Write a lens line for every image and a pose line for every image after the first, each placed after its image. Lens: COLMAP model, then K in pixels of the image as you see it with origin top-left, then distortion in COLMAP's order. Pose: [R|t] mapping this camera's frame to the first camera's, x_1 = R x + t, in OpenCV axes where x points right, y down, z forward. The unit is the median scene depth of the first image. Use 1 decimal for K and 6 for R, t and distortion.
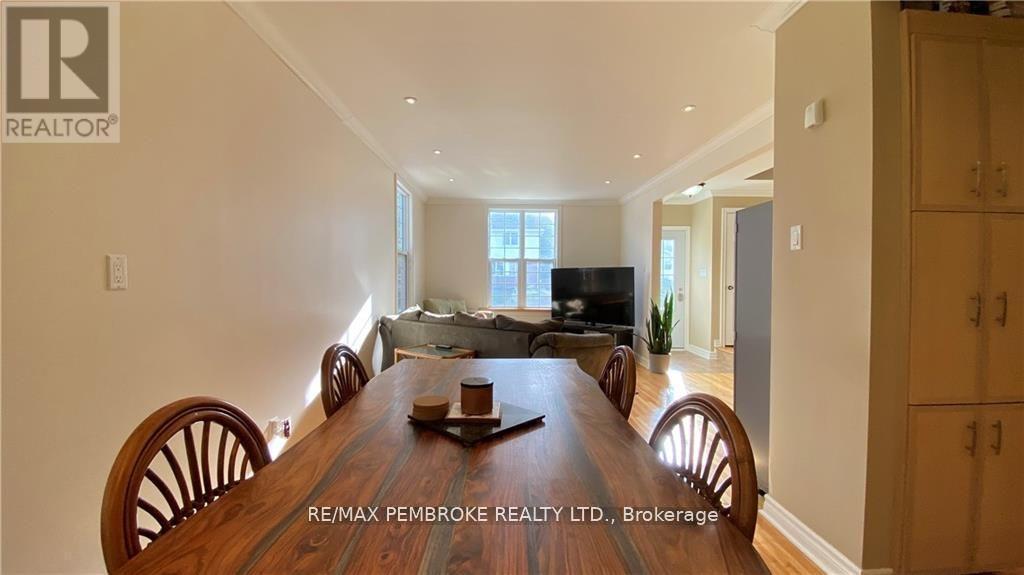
lens RADIAL K [[415.6, 0, 512.0], [0, 415.6, 287.5], [0, 0, 1]] dist [0.000155, -0.000010]
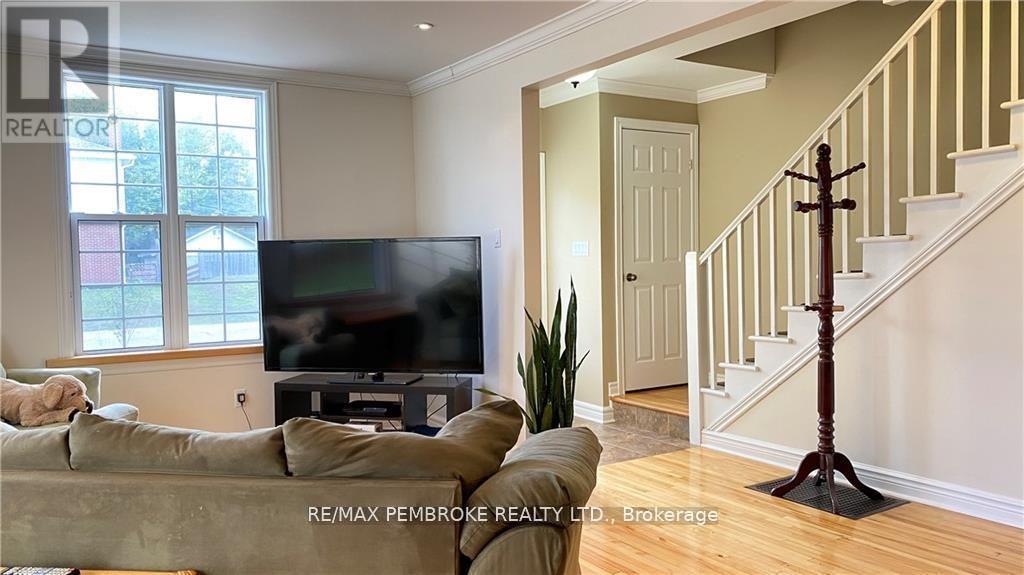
lens RADIAL K [[781.6, 0, 512.0], [0, 781.6, 287.5], [0, 0, 1]] dist [-0.004167, -0.001995]
pose [[0.853463, -0.037722, 0.519786, -0.091294], [0.028058, 0.999256, 0.026449, -0.015584], [-0.520397, -0.007989, 0.853887, 0.265510]]
